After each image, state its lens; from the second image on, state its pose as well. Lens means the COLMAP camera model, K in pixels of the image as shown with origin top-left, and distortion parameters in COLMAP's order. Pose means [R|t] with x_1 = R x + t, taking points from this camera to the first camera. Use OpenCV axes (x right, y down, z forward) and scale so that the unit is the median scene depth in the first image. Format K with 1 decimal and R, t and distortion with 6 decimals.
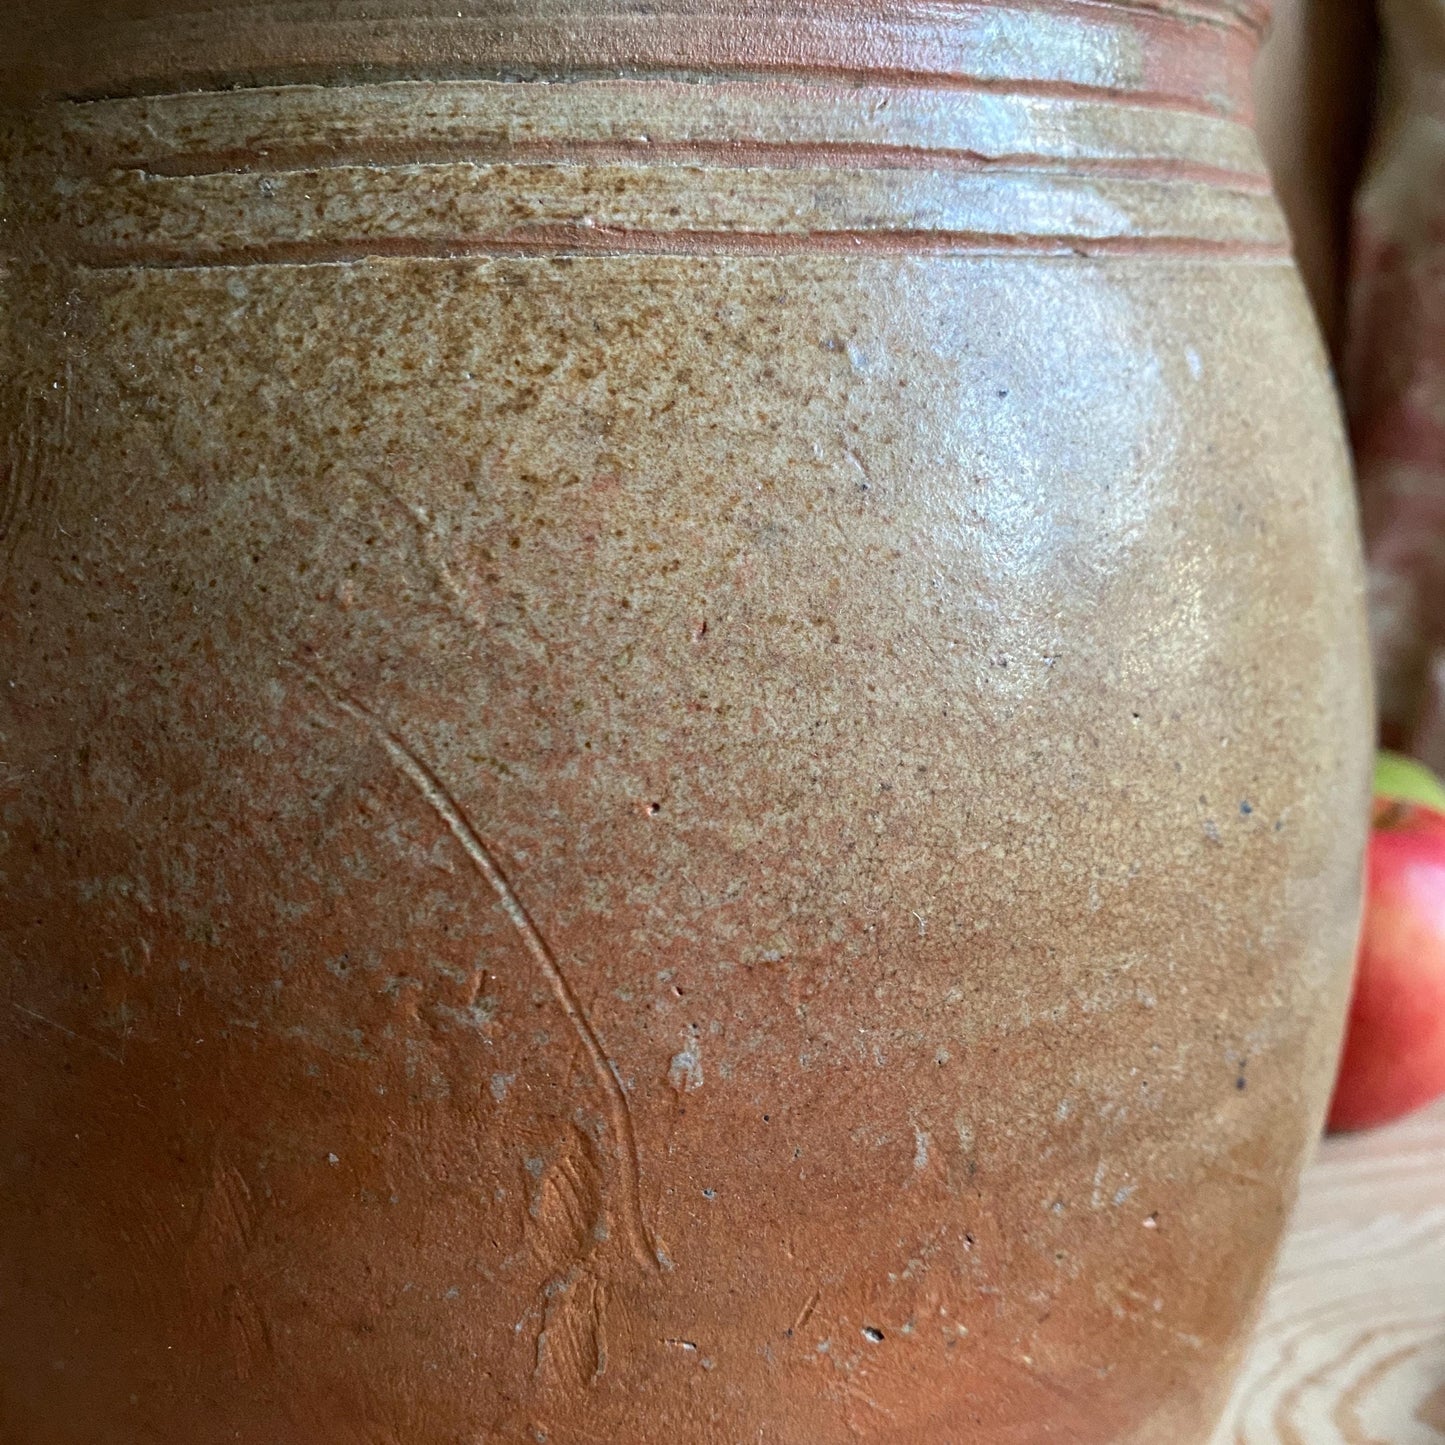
lens RADIAL K [[1474.5, 0, 722.1], [0, 1474.5, 726.8], [0, 0, 1]] dist [0.152871, -0.401618]
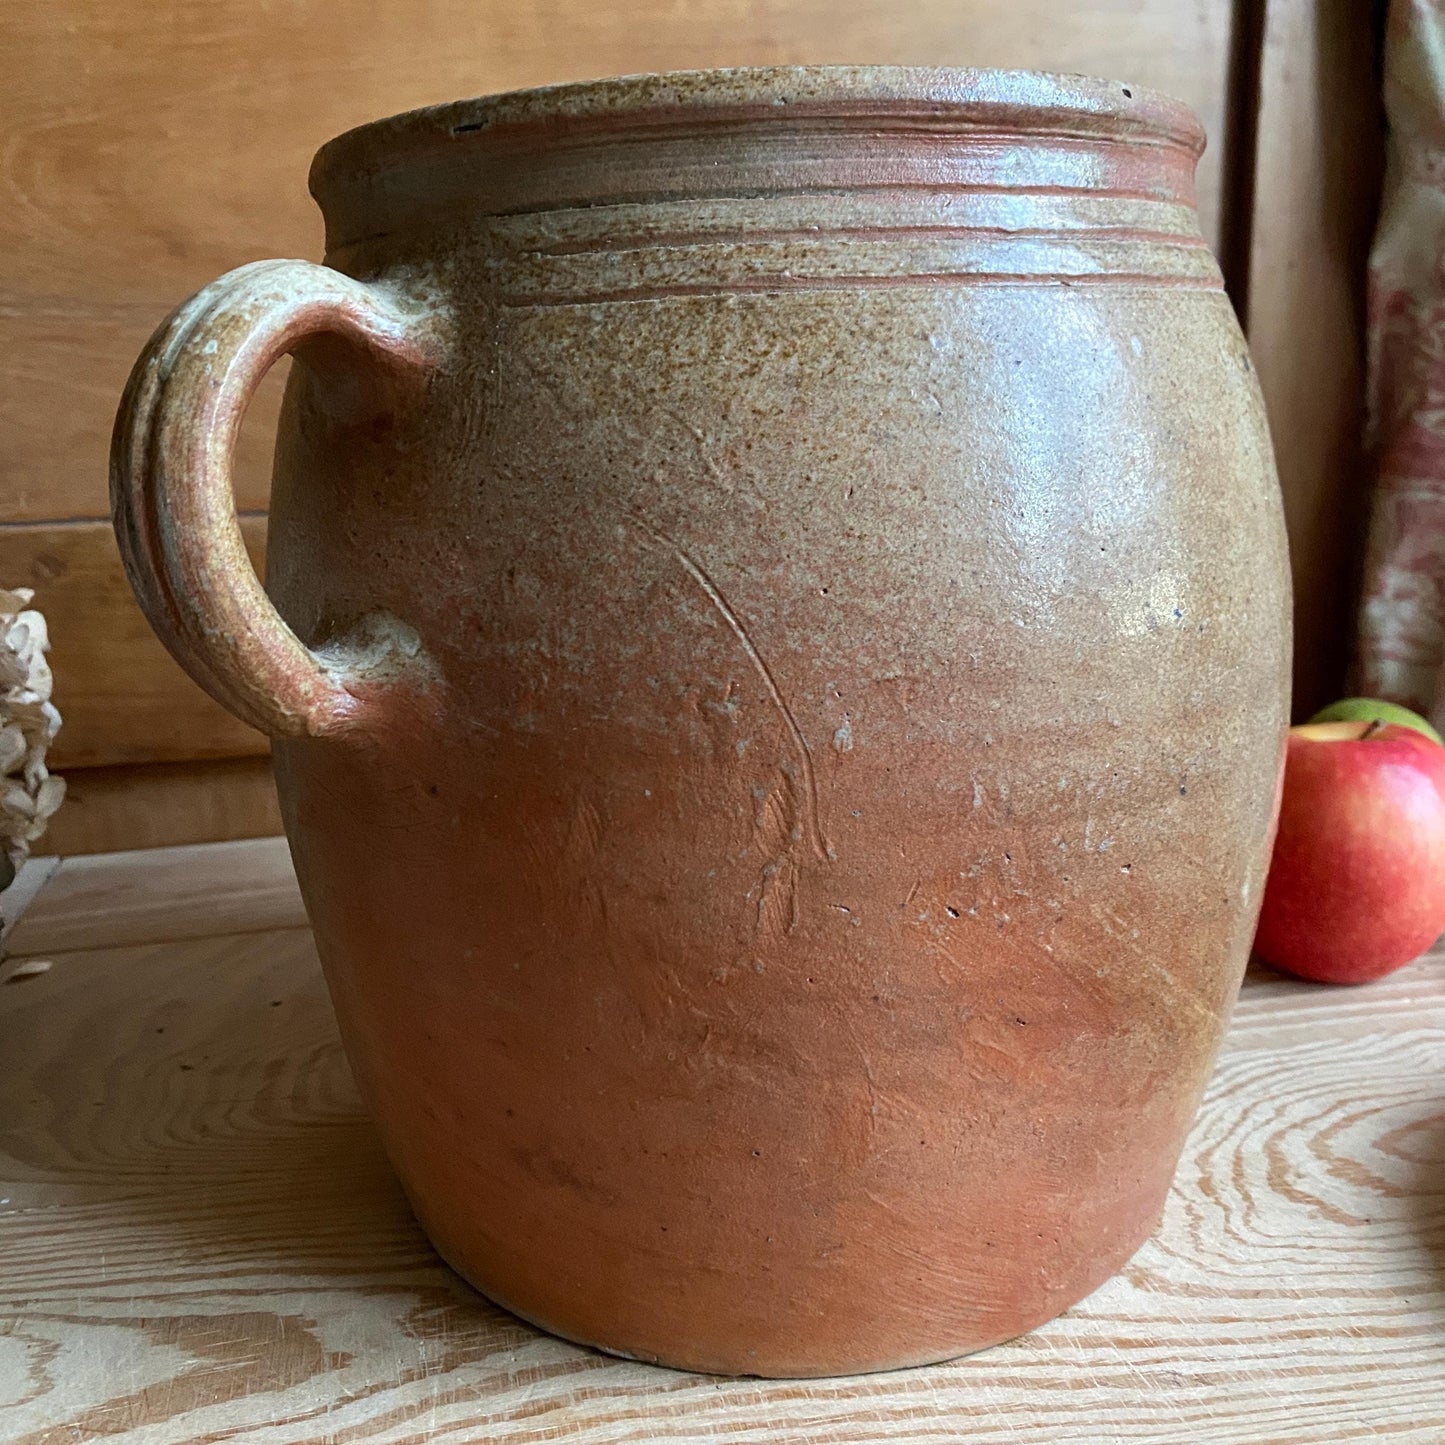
lens RADIAL K [[1495.3, 0, 723.2], [0, 1495.3, 716.7], [0, 0, 1]] dist [0.311593, -1.024879]
pose [[0.998313, -0.011727, -0.056857, -0.065981], [0.008467, 0.998325, -0.057237, 0.307243], [0.057433, 0.056659, 0.996740, -0.828273]]
